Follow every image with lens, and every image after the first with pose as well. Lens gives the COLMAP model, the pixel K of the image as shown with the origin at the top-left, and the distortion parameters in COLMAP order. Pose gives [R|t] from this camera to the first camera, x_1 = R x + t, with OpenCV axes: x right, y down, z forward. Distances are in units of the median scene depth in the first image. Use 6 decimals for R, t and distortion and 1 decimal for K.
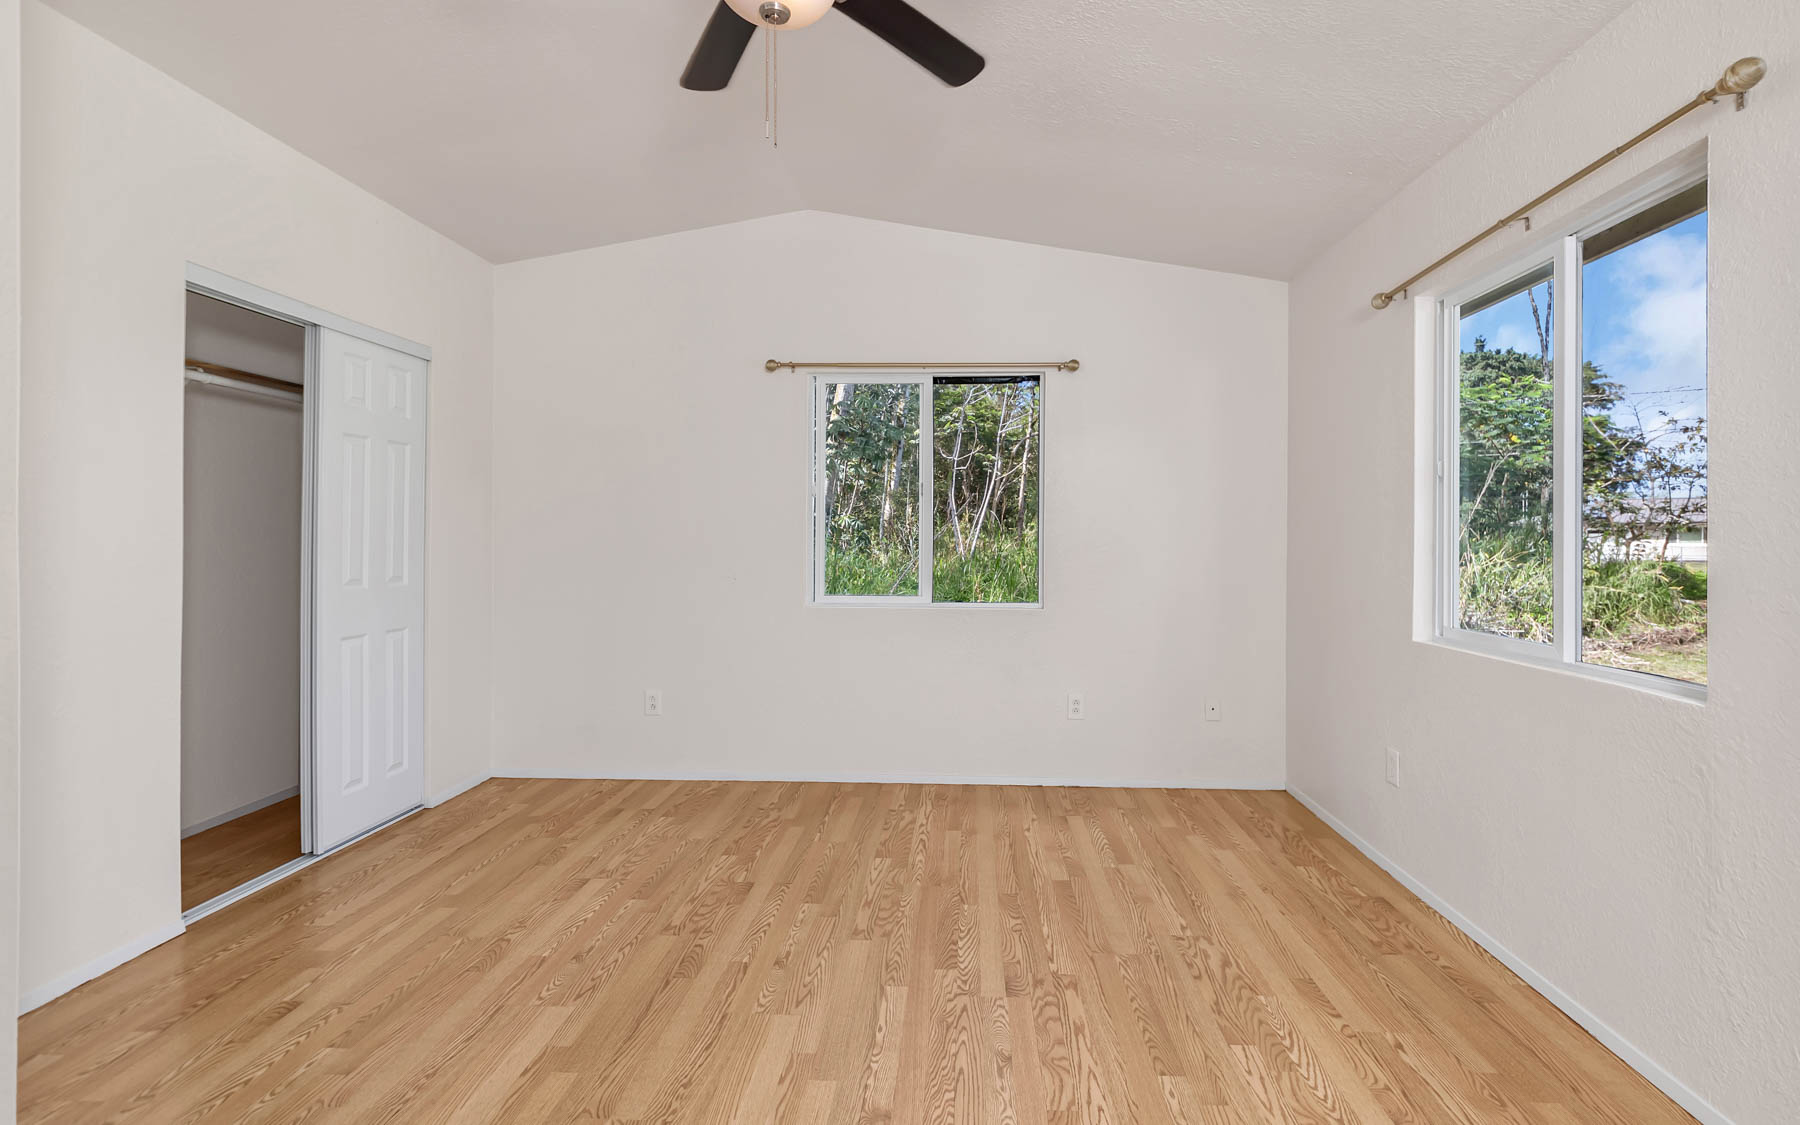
lens RADIAL K [[842.7, 0, 930.5], [0, 842.7, 530.6], [0, 0, 1]] dist [-0.024327, 0.001030]
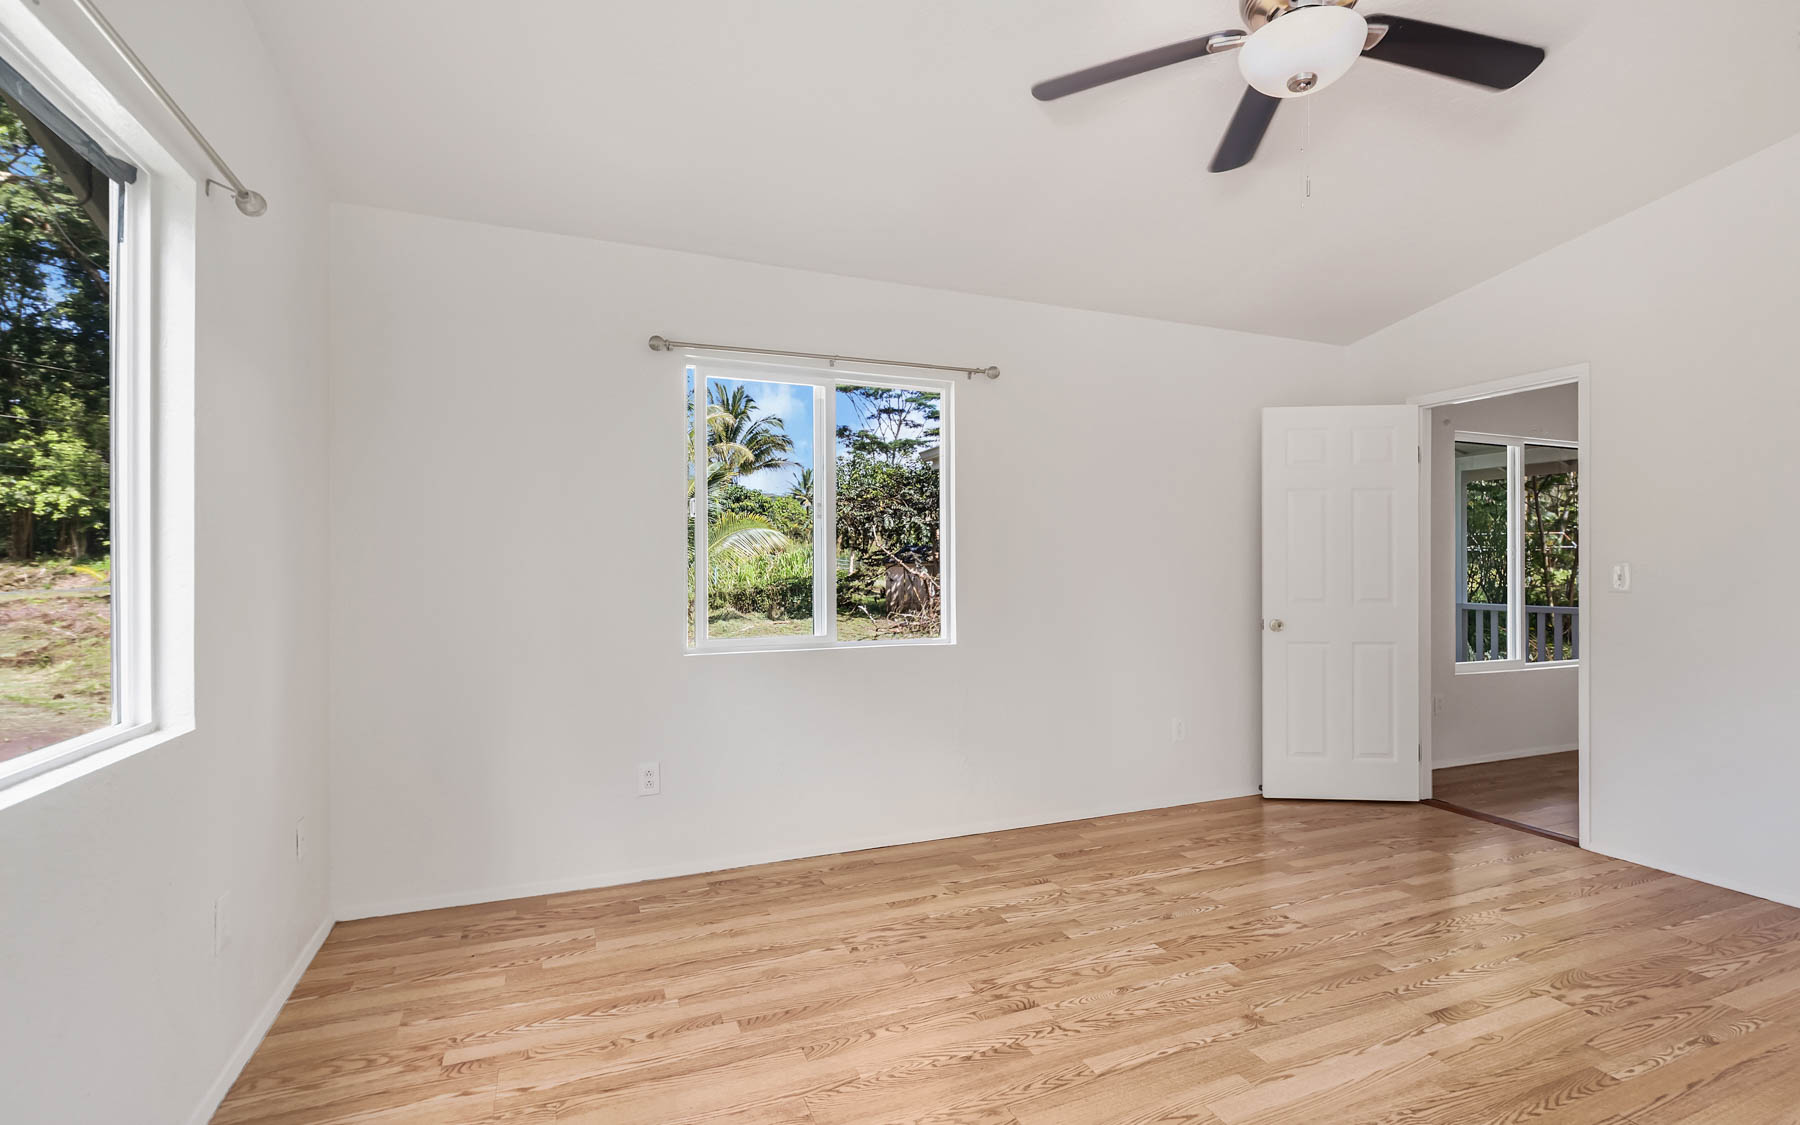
lens RADIAL K [[825.2, 0, 891.0], [0, 825.2, 579.1], [0, 0, 1]] dist [0.016045, 0.000548]
pose [[-0.406776, -0.016017, 0.913387, -0.647703], [-0.018572, 0.999785, 0.009261, 0.000832], [-0.913339, -0.013196, -0.406986, 1.312598]]
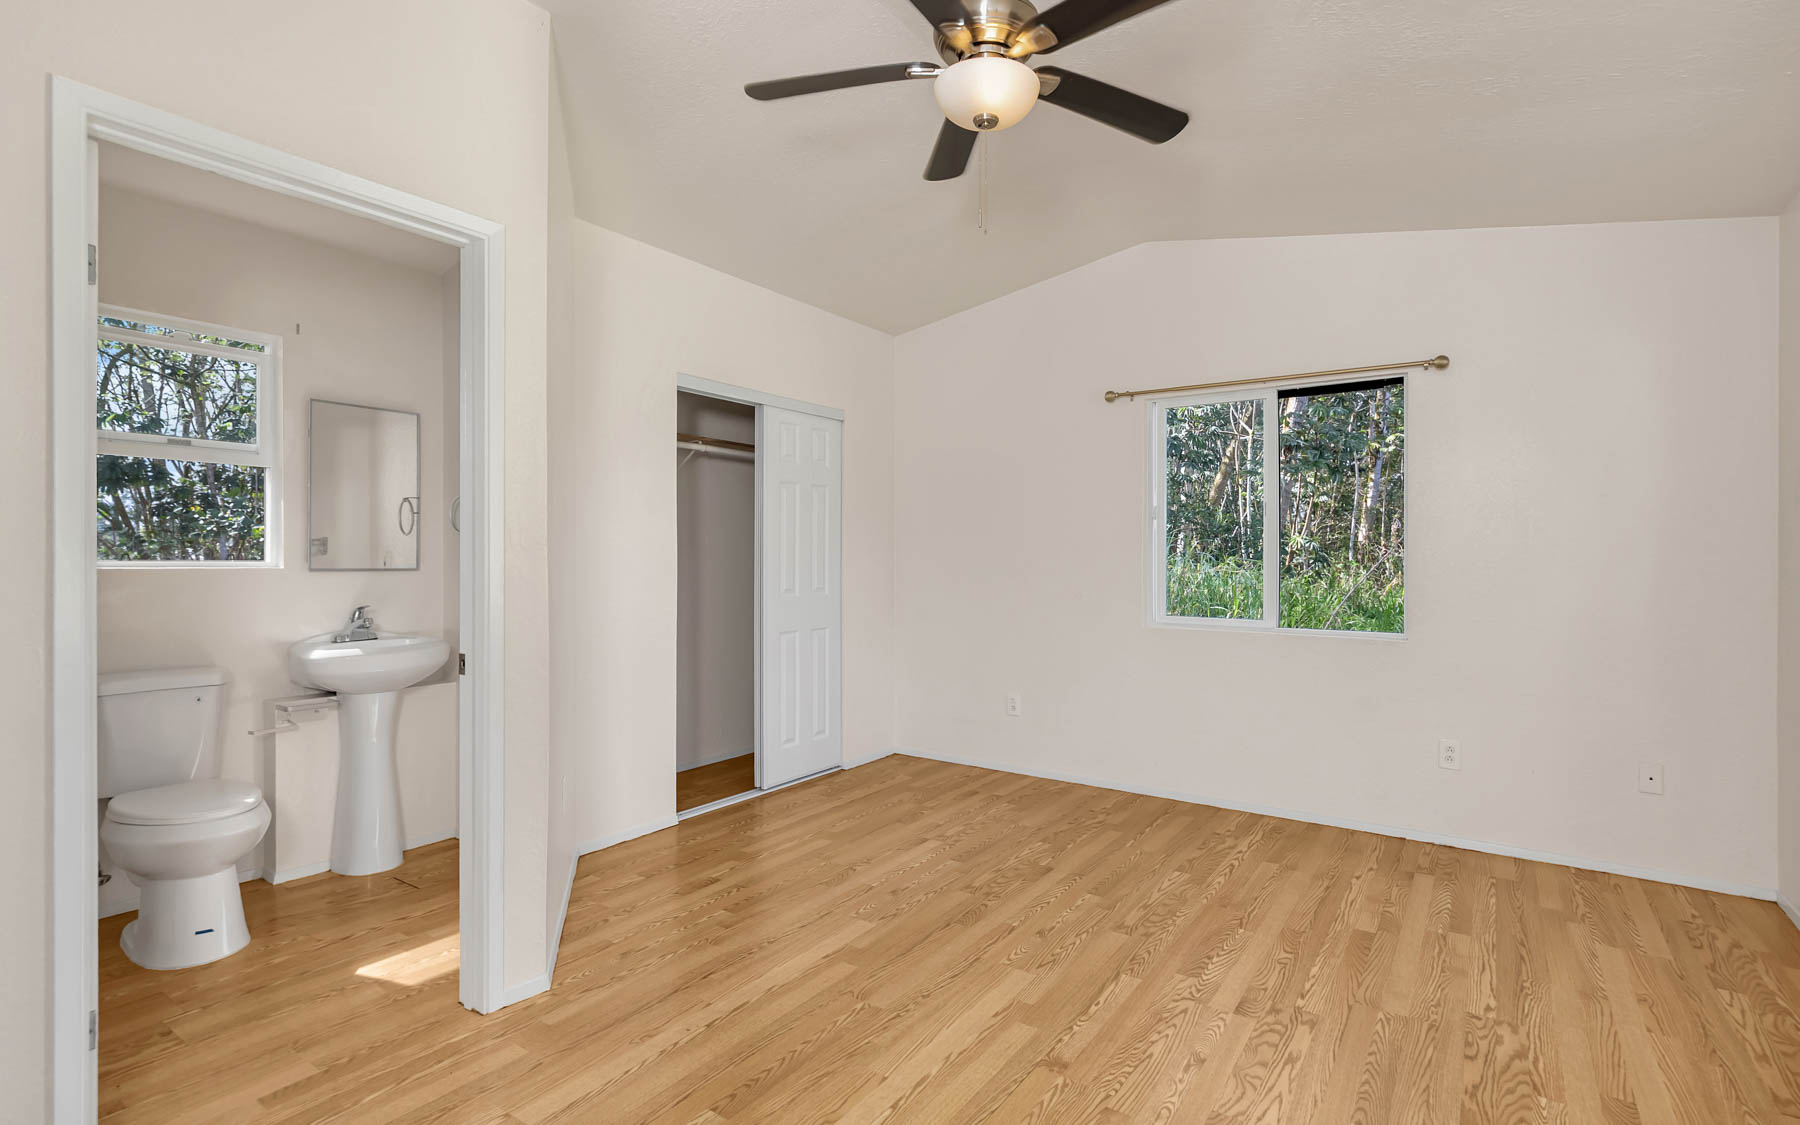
lens RADIAL K [[842.7, 0, 895.1], [0, 842.7, 544.0], [0, 0, 1]] dist [-0.024327, 0.001030]
pose [[0.840657, -0.003588, -0.541556, 0.238615], [-0.001918, 0.999952, -0.009603, 0.001788], [0.541565, 0.009111, 0.840610, -0.056356]]
